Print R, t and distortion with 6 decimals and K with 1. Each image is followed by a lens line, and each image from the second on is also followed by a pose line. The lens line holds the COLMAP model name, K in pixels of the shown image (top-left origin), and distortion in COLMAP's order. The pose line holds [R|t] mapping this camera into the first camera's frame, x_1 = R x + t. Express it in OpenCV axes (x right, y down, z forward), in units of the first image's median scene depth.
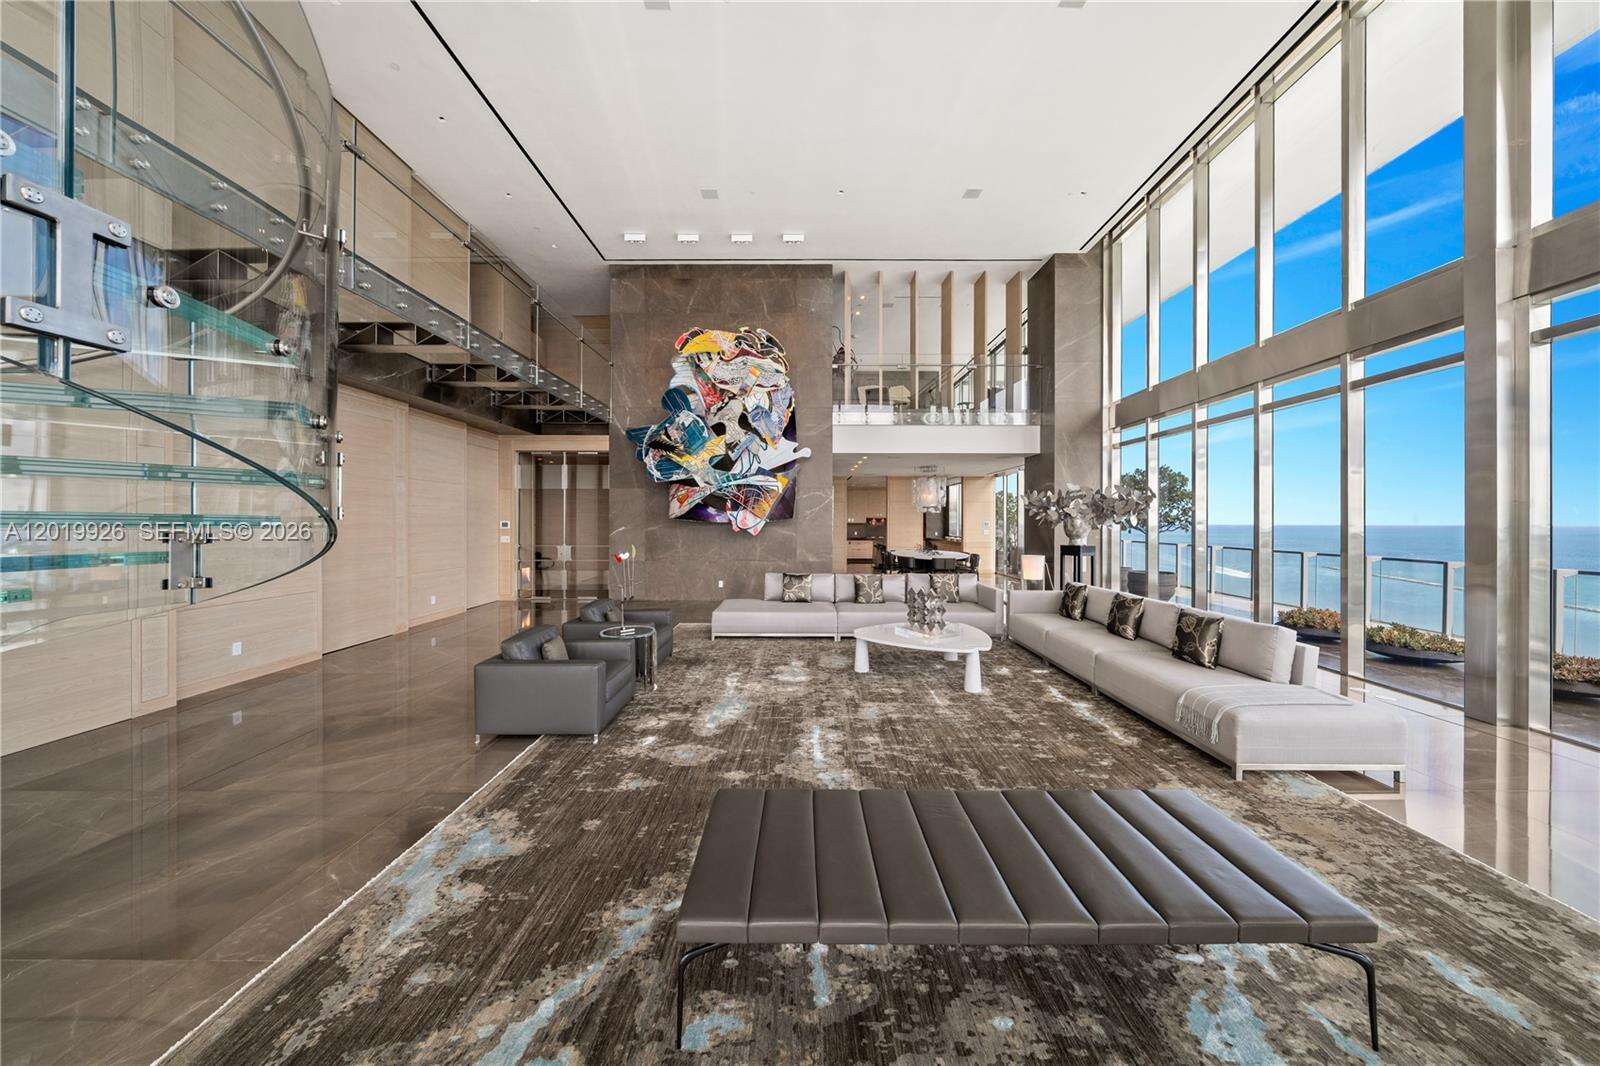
lens RADIAL K [[550.2, 0, 800.0], [0, 550.2, 525.0], [0, 0, 1]] dist [-0.000617, -0.000056]
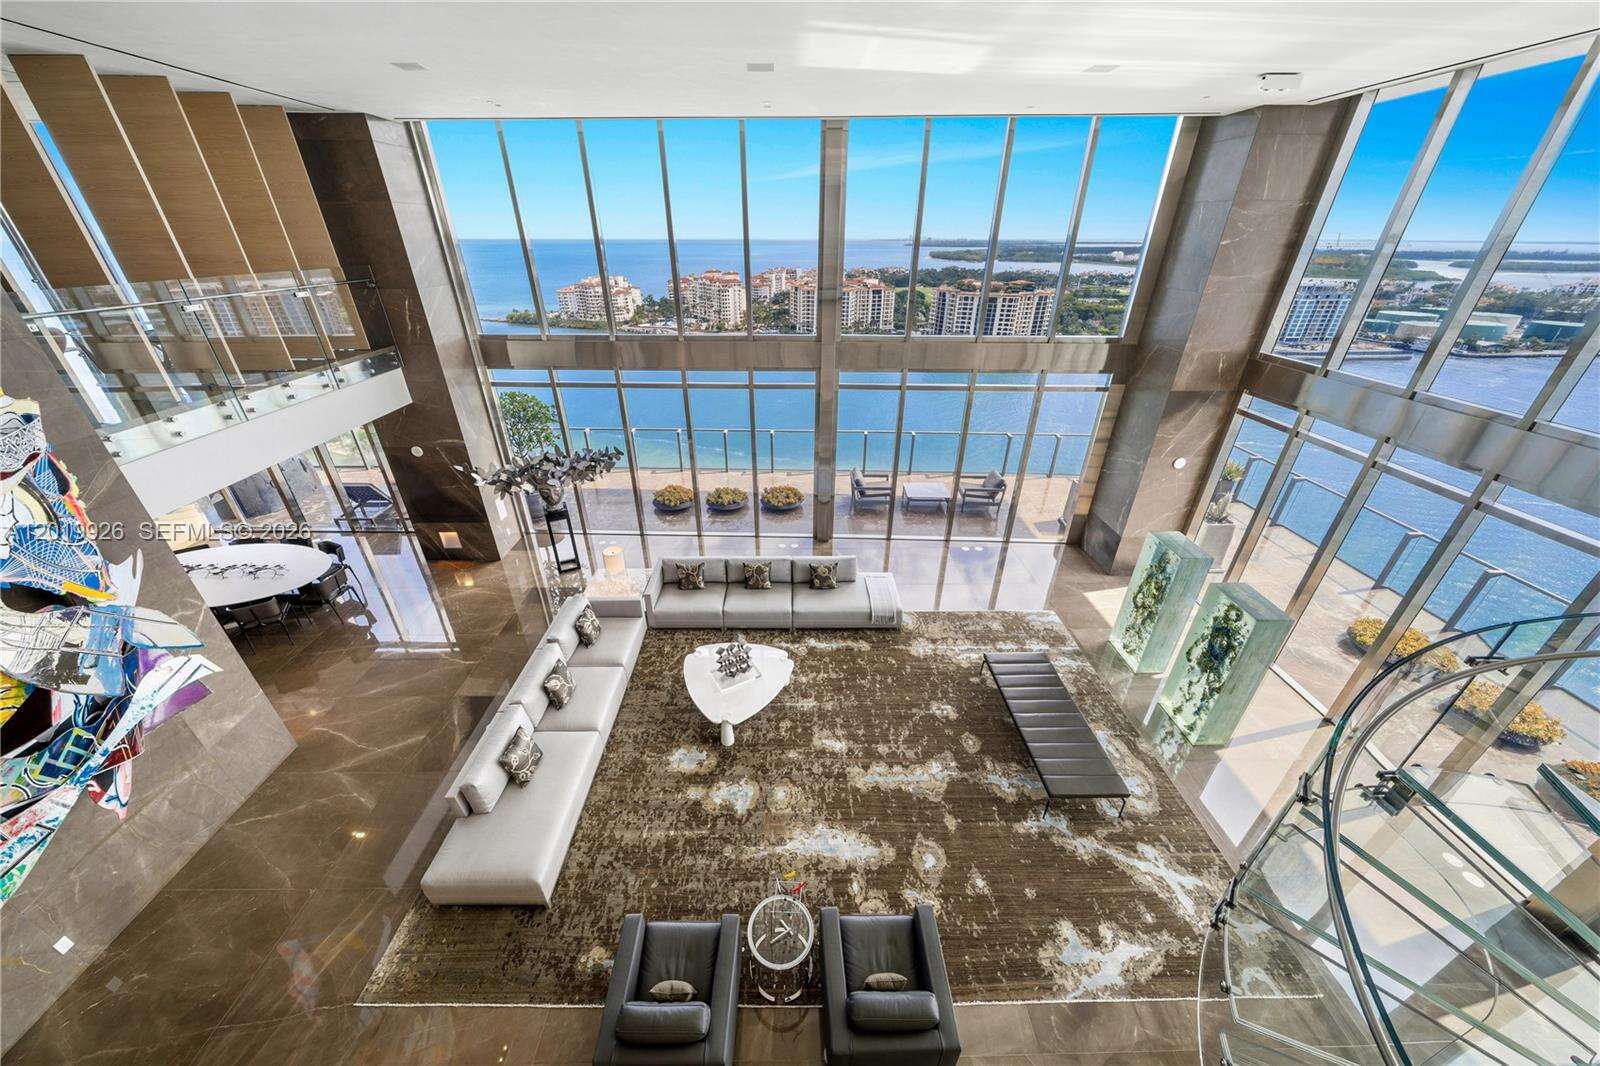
lens RADIAL K [[540.5, 0, 794.4], [0, 540.5, 533.0], [0, 0, 1]] dist [-0.001663, -0.000160]
pose [[-0.013472, -0.483502, 0.875239, -0.905666], [0.004930, 0.875276, 0.483598, -0.892461], [-0.999897, 0.010830, -0.009408, 1.202520]]
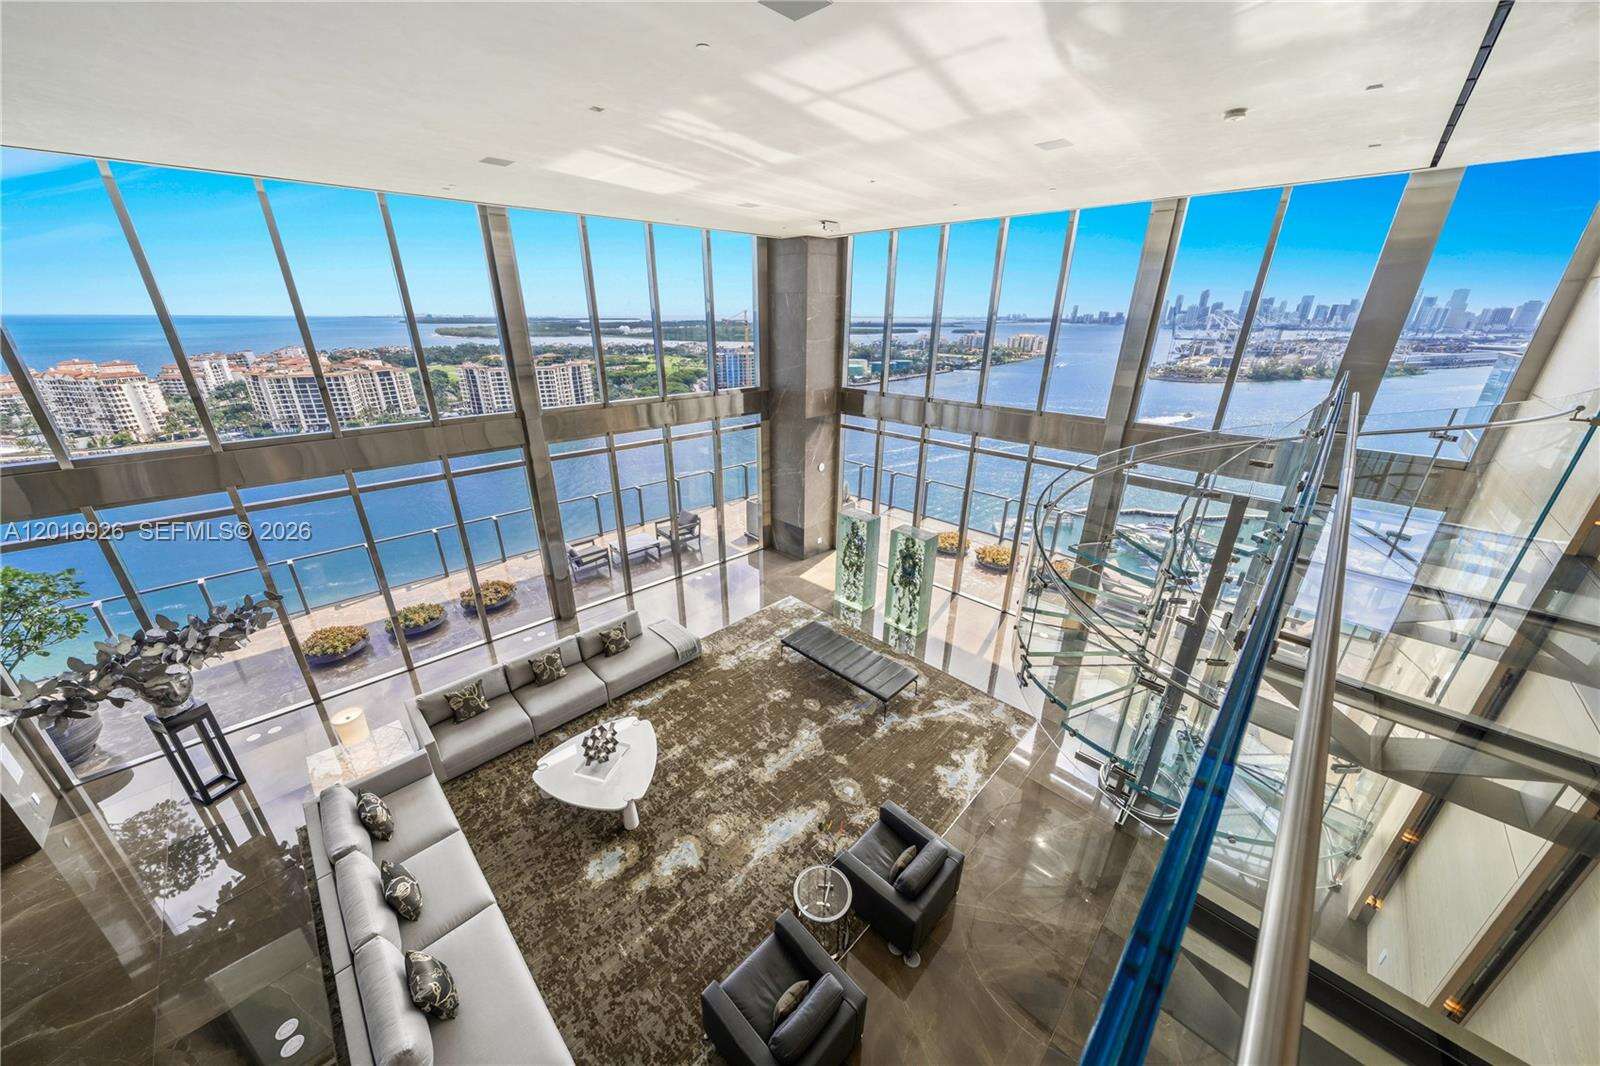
lens RADIAL K [[540.5, 0, 794.4], [0, 540.5, 533.0], [0, 0, 1]] dist [-0.001663, -0.000160]
pose [[-0.710158, -0.268891, 0.650672, -0.882541], [-0.001703, 0.924847, 0.380336, -0.900941], [-0.704041, 0.268990, -0.657245, 1.817751]]
